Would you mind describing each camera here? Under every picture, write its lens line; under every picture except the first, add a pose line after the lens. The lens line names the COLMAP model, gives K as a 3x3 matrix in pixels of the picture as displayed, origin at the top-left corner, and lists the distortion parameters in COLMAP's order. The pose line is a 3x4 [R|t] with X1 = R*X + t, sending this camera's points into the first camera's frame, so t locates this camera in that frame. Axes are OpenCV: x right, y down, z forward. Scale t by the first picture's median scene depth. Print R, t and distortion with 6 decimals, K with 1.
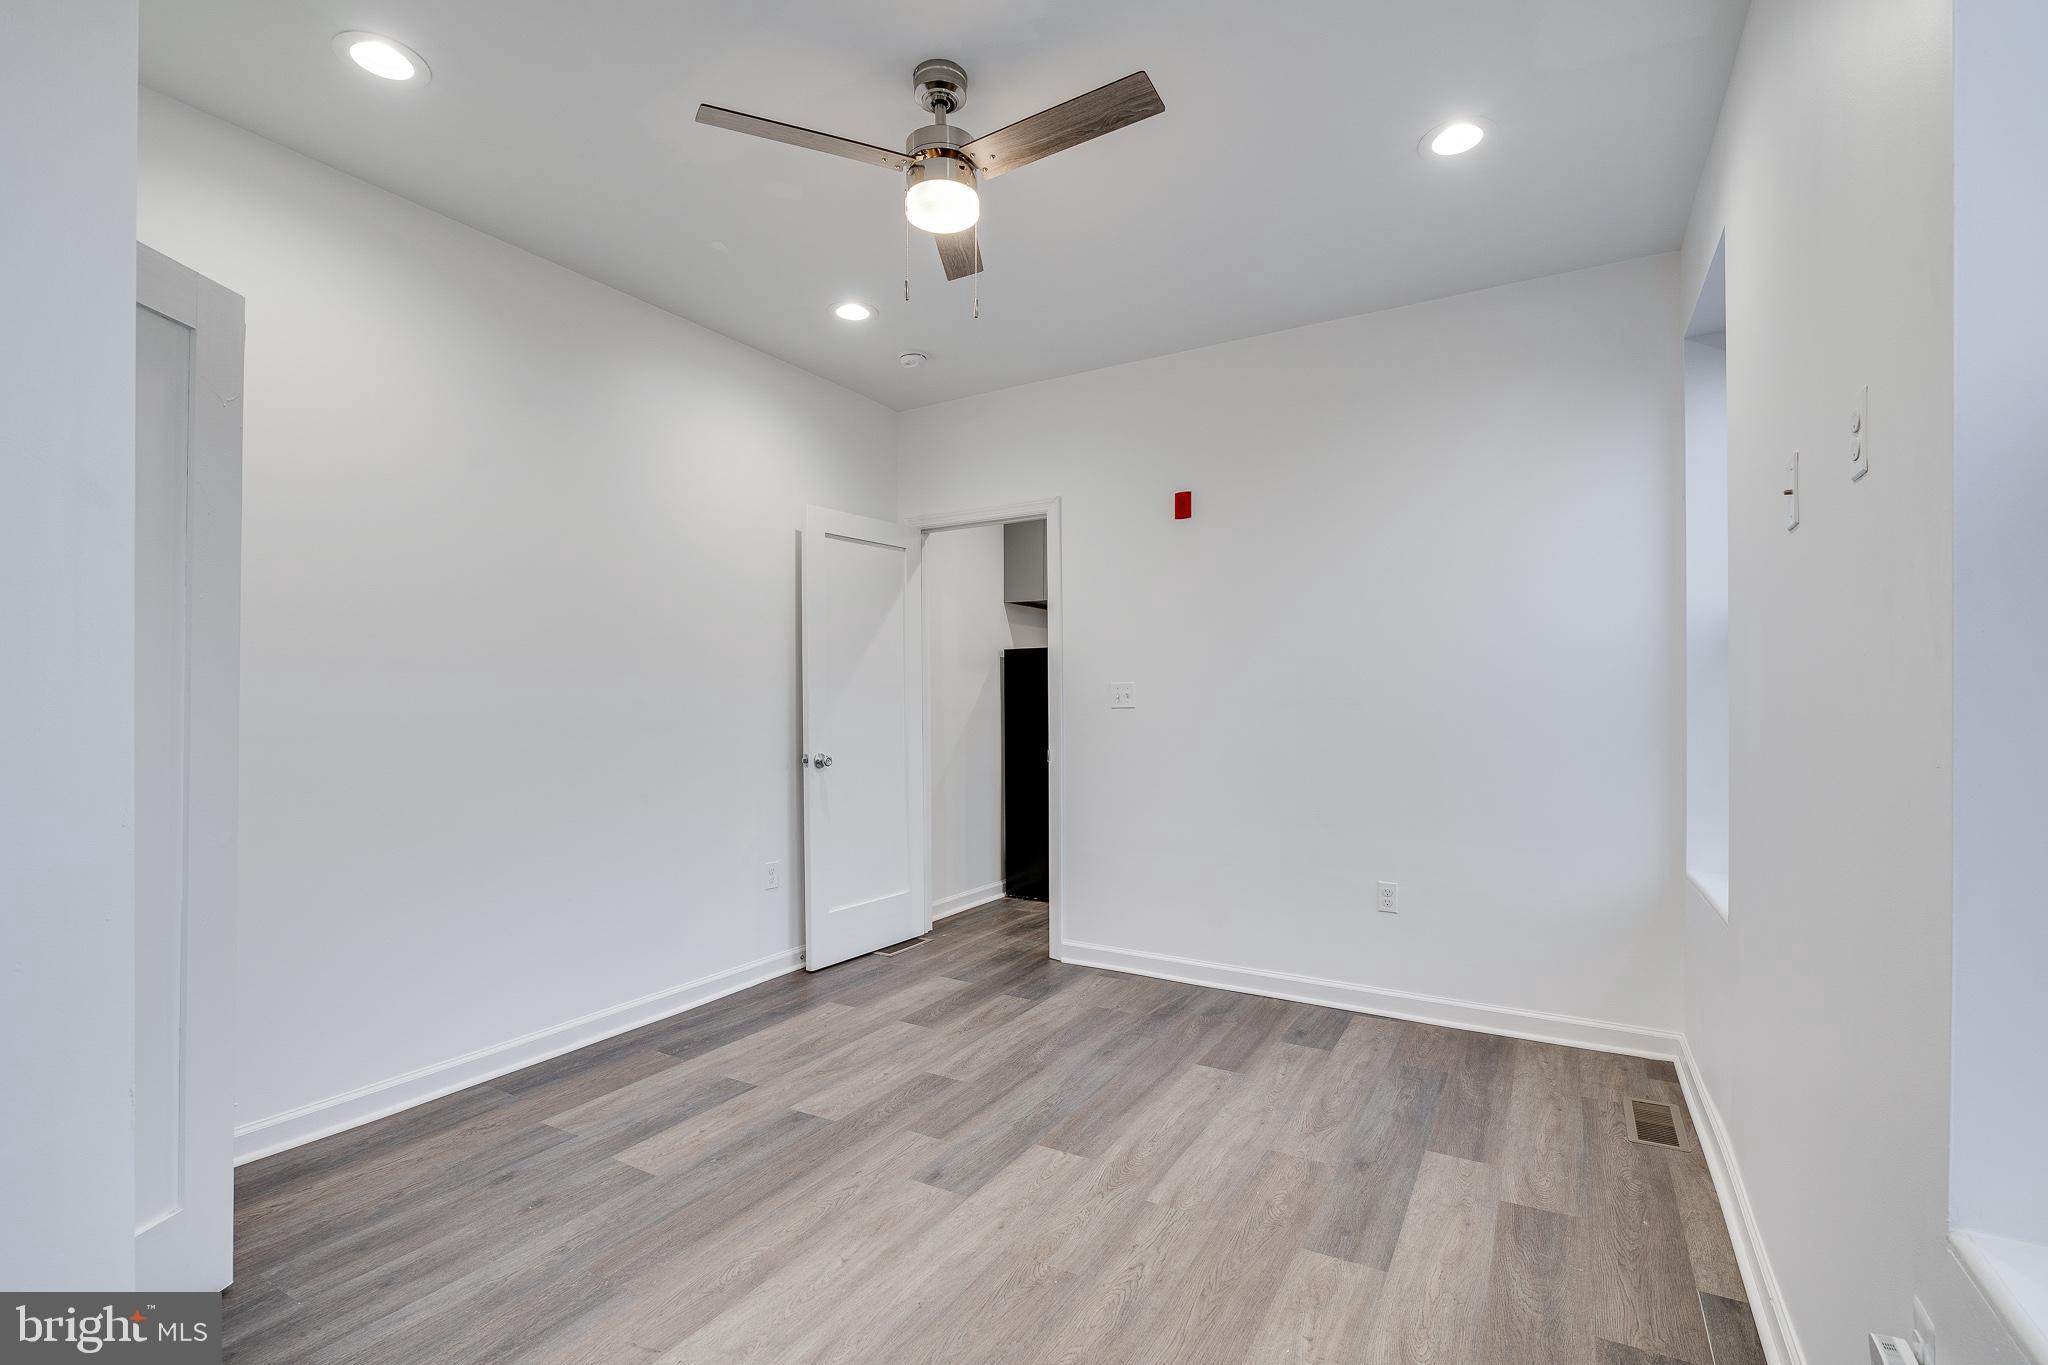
lens RADIAL K [[934.0, 0, 1021.7], [0, 934.0, 692.6], [0, 0, 1]] dist [0.000720, 0.000351]
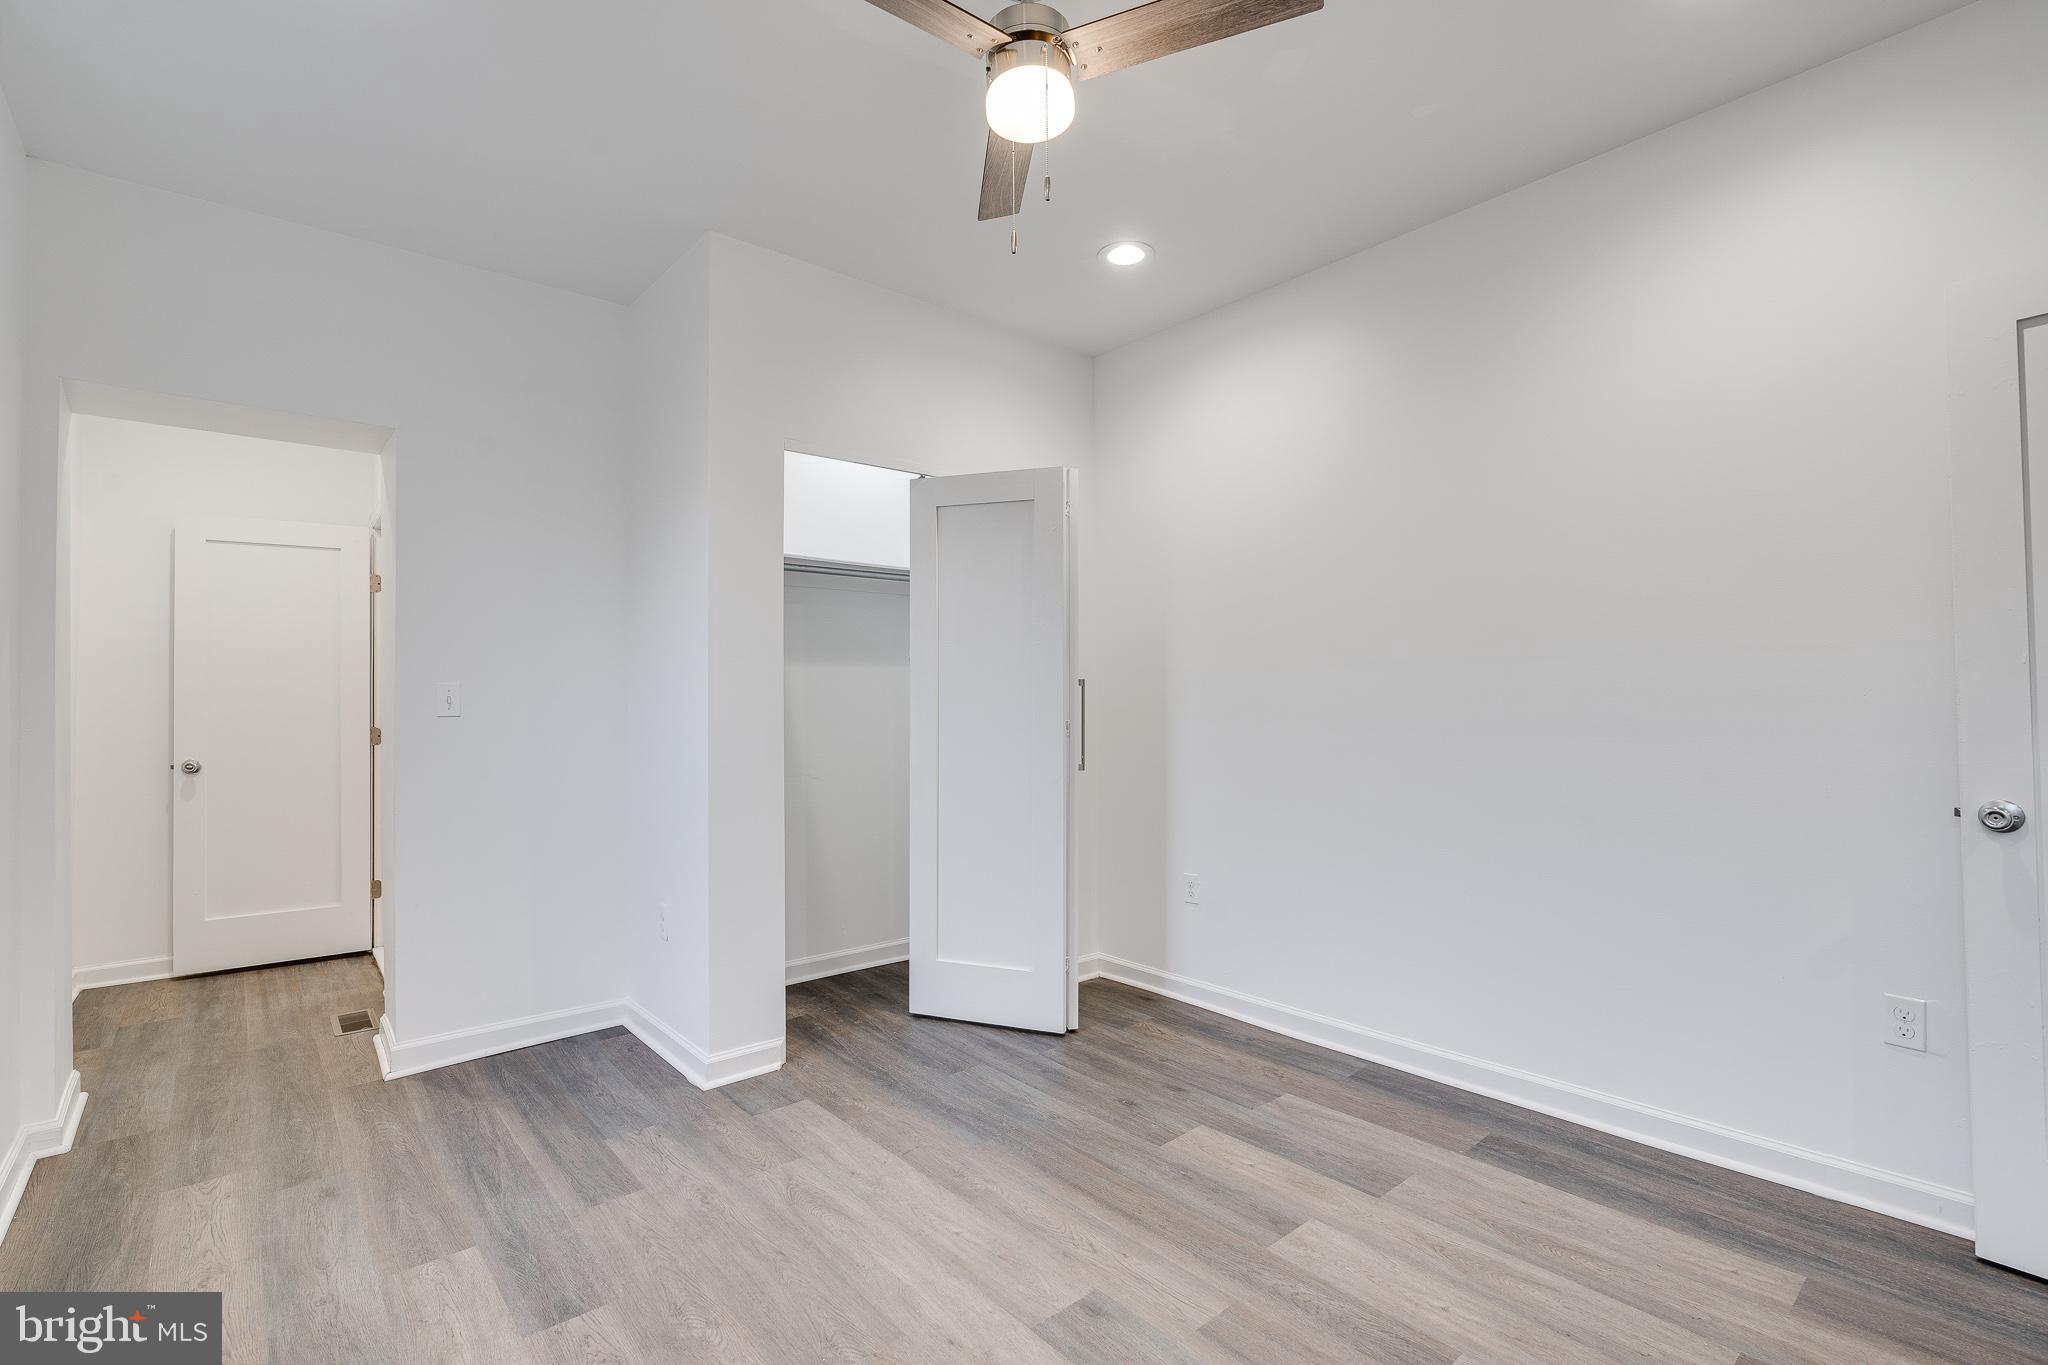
lens RADIAL K [[934.0, 0, 1021.7], [0, 934.0, 692.6], [0, 0, 1]] dist [0.000720, 0.000351]
pose [[-0.330209, -0.004104, -0.943899, 0.604829], [0.023928, 0.999633, -0.012718, 0.009498], [0.943604, -0.026785, -0.329990, 1.103036]]
